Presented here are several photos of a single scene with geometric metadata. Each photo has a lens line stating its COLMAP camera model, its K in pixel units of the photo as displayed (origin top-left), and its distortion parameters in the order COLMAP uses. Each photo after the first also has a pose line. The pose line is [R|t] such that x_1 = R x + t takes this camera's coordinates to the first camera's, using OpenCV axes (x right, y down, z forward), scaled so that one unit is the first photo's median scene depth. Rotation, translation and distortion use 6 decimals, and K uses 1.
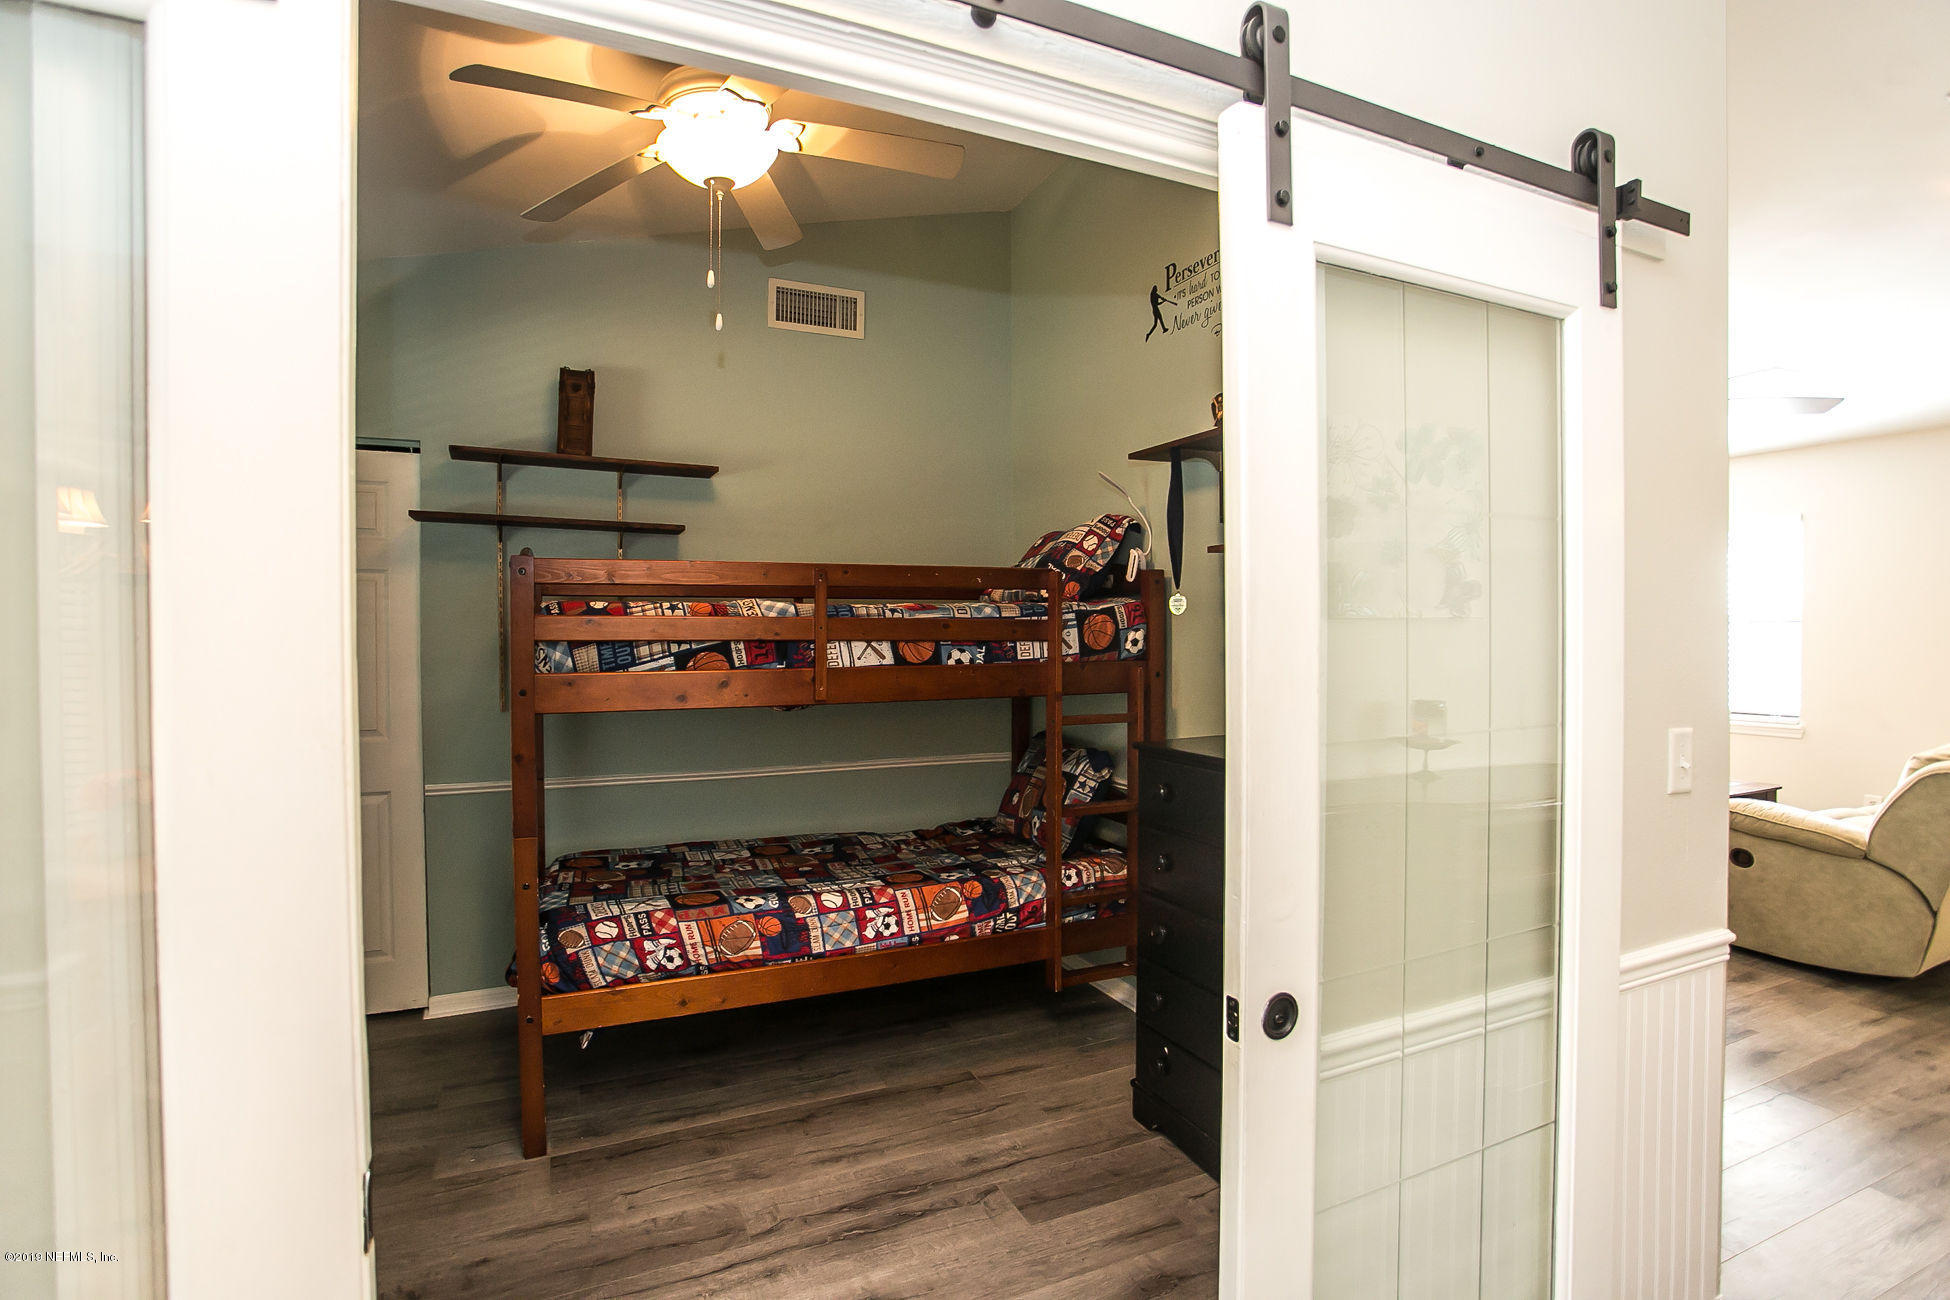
lens RADIAL K [[947.7, 0, 976.3], [0, 947.7, 659.1], [0, 0, 1]] dist [-0.064144, 0.021238]
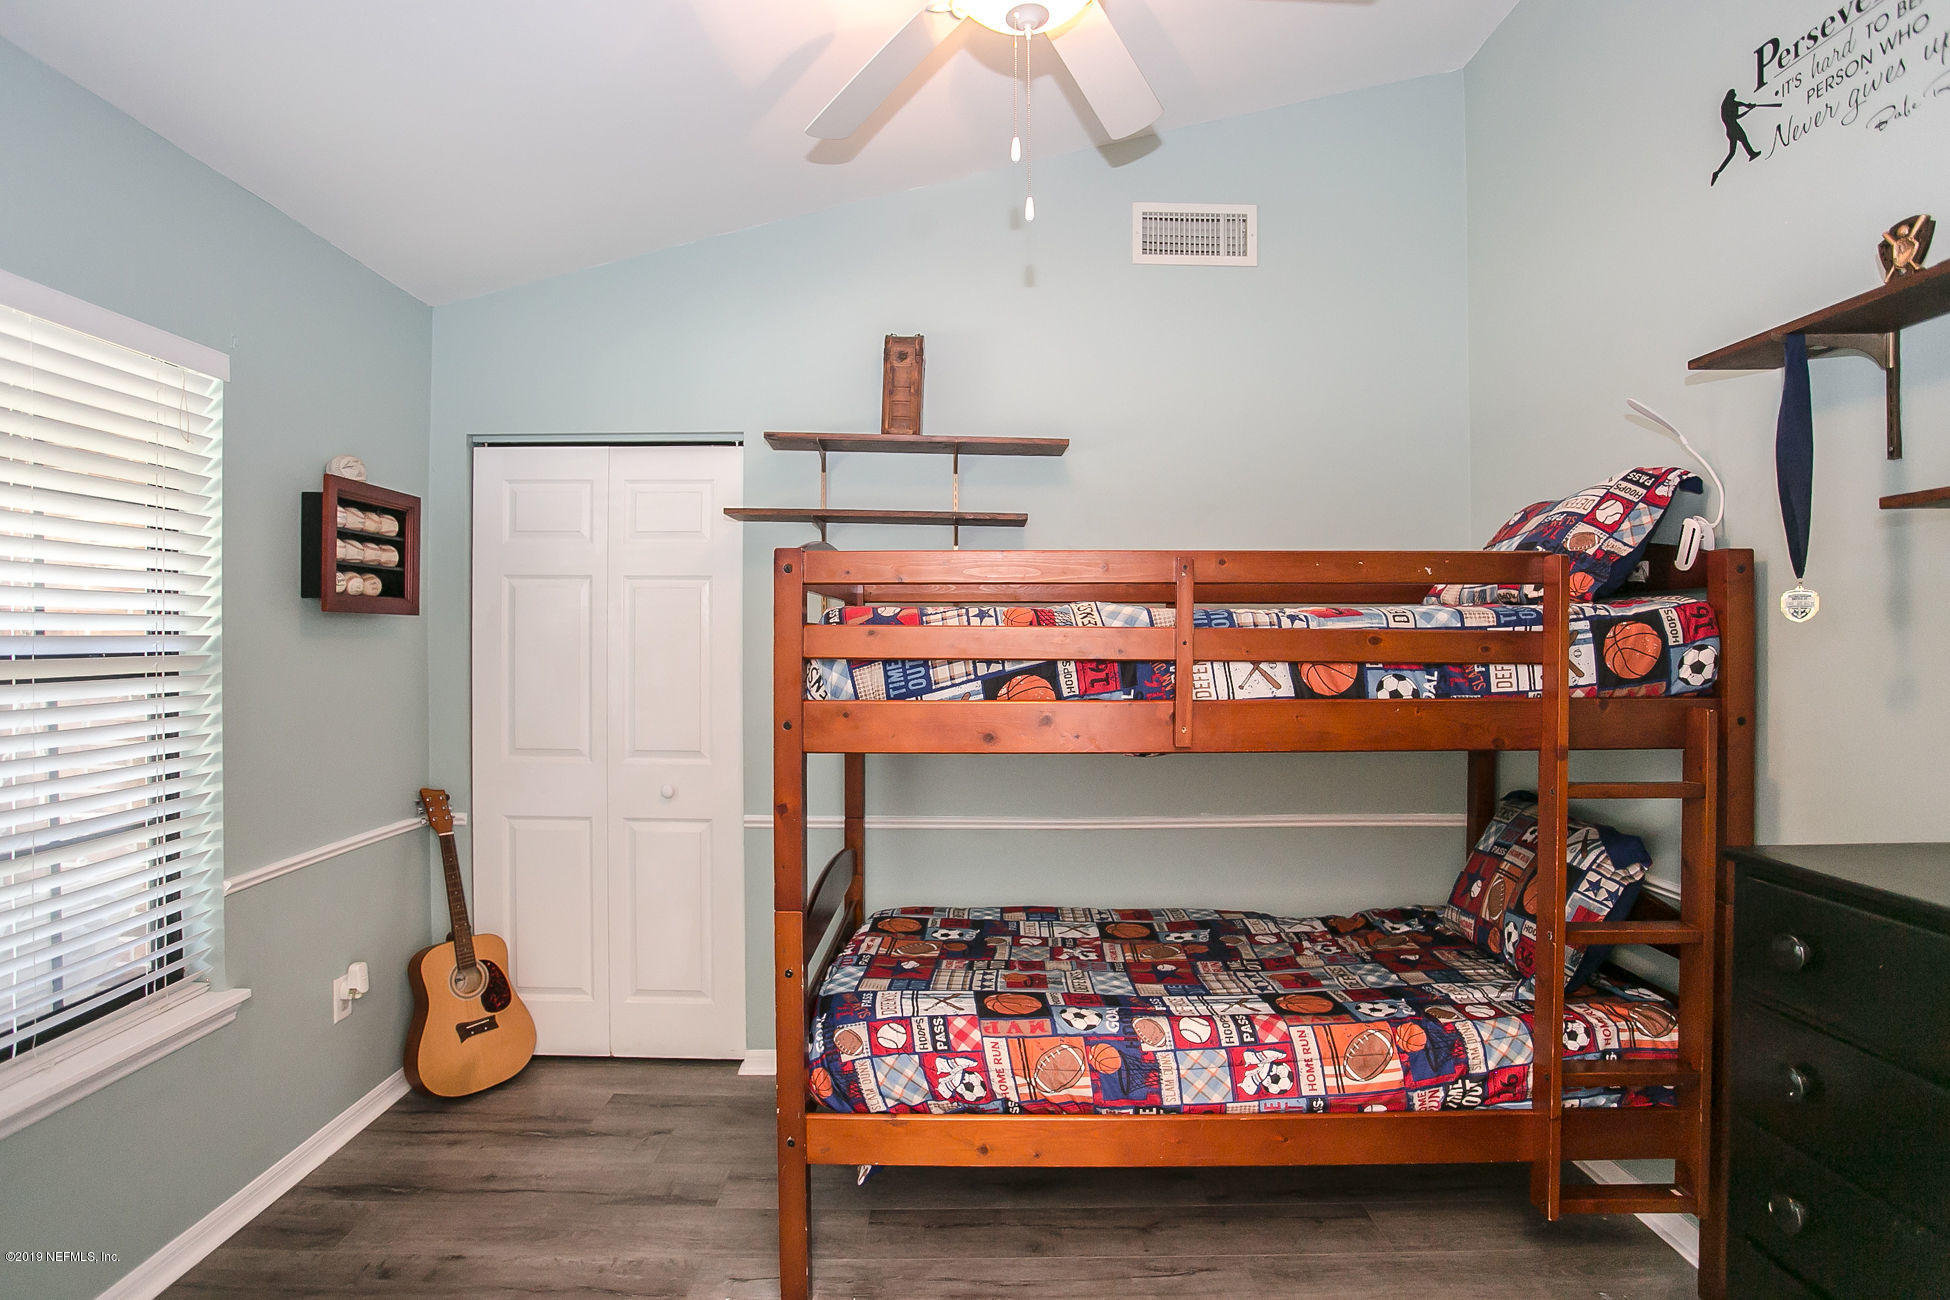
lens RADIAL K [[947.7, 0, 981.0], [0, 947.7, 644.4], [0, 0, 1]] dist [-0.064144, 0.021238]
pose [[0.911916, 0.005017, -0.410347, -0.013447], [-0.016063, 0.999595, -0.023475, -0.011885], [0.410063, 0.027999, 0.911627, 0.275293]]
